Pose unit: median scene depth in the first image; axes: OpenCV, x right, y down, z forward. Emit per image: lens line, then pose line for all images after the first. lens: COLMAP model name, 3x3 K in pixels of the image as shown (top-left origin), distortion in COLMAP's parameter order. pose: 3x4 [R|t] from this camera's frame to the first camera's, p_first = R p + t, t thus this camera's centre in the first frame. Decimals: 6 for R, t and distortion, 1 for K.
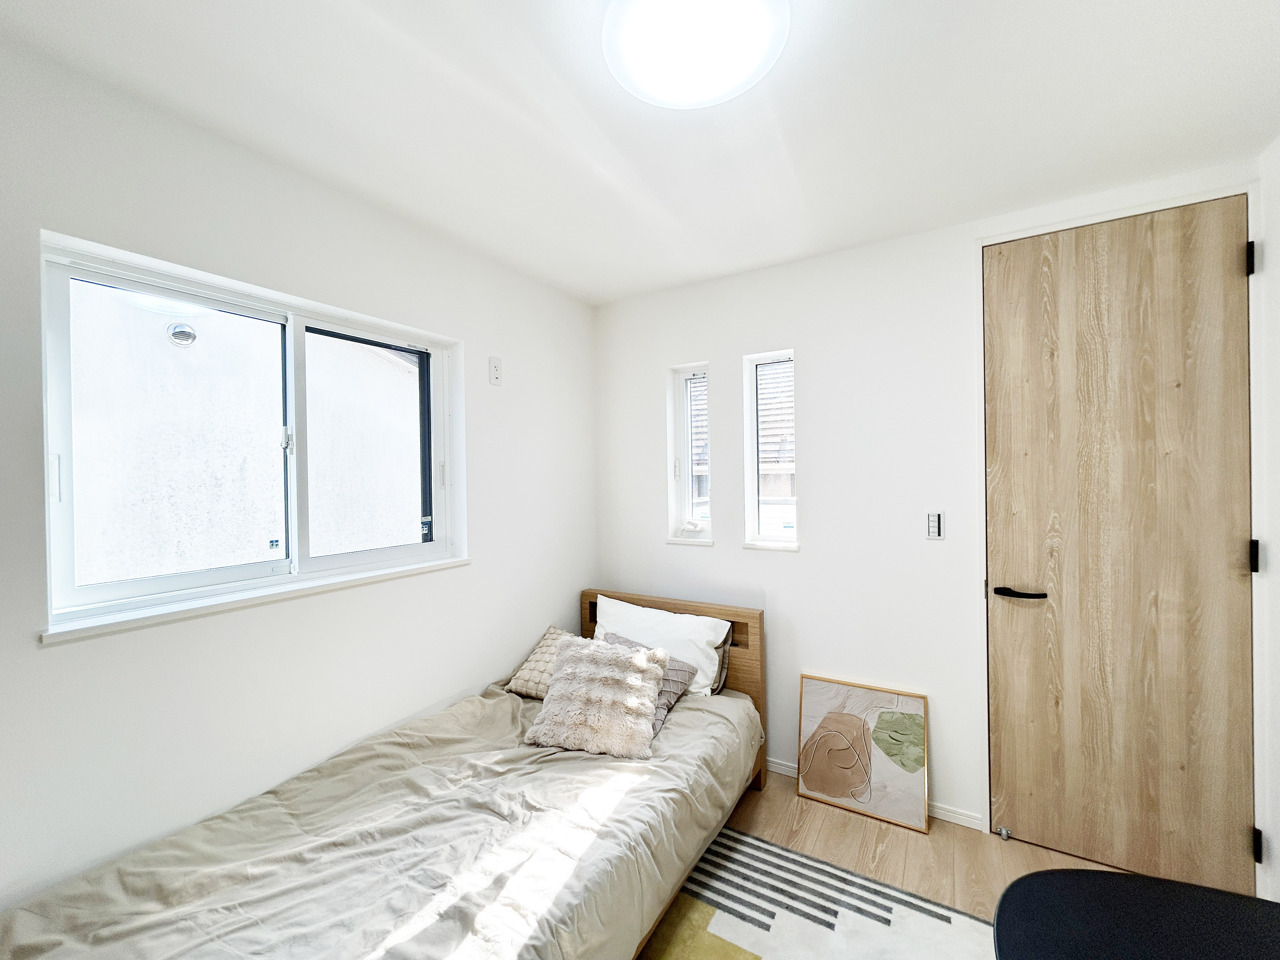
lens RADIAL K [[514.4, 0, 644.5], [0, 514.4, 471.1], [0, 0, 1]] dist [0.000149, -0.000512]
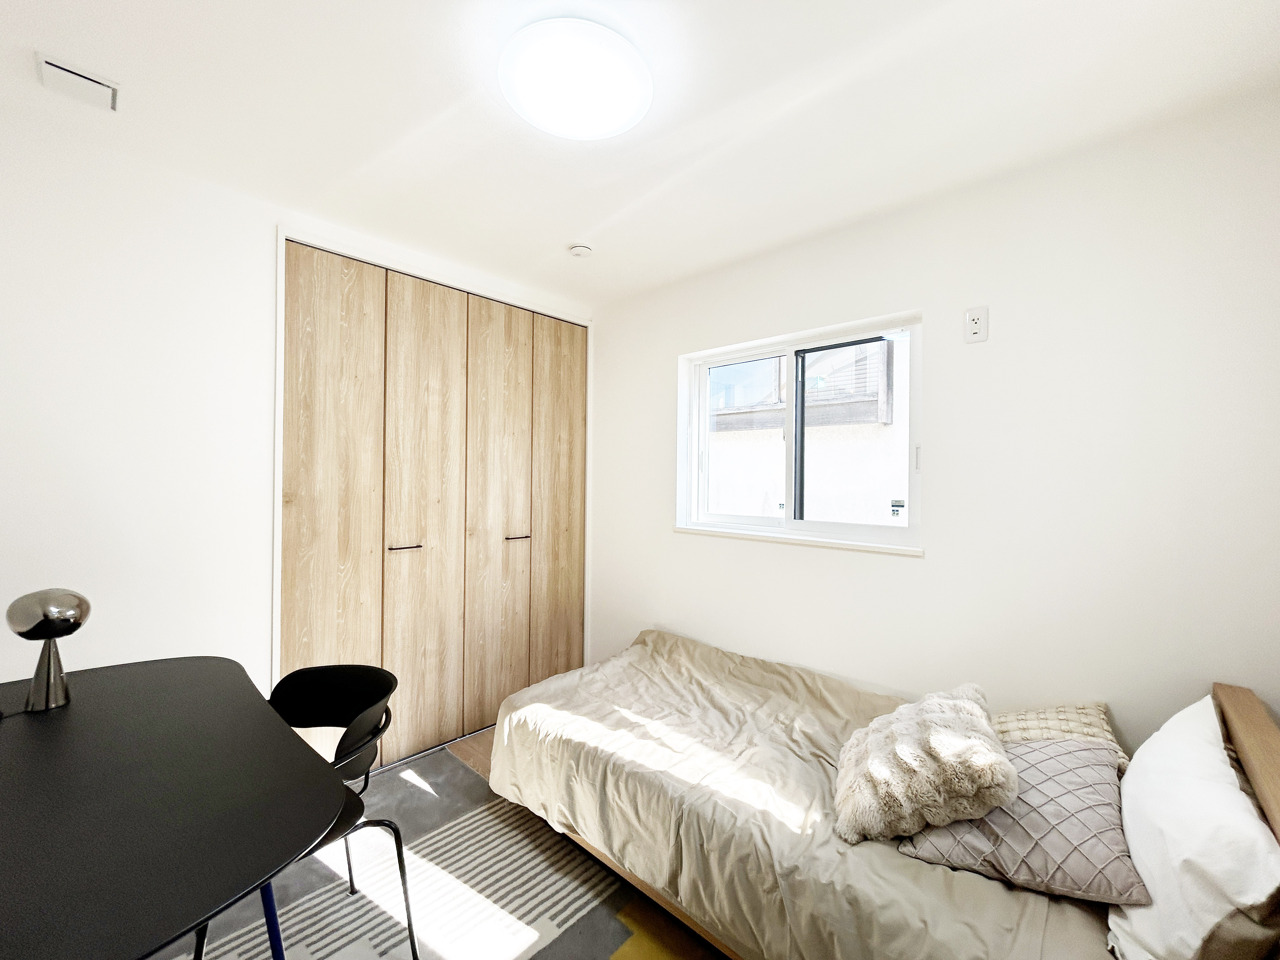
lens RADIAL K [[514.4, 0, 640.8], [0, 514.4, 480.3], [0, 0, 1]] dist [0.000149, -0.000512]
pose [[-0.198192, 0.014203, -0.980060, 0.935974], [-0.009605, 0.999819, 0.016431, 0.052963], [0.980116, 0.012670, -0.198020, 1.044539]]
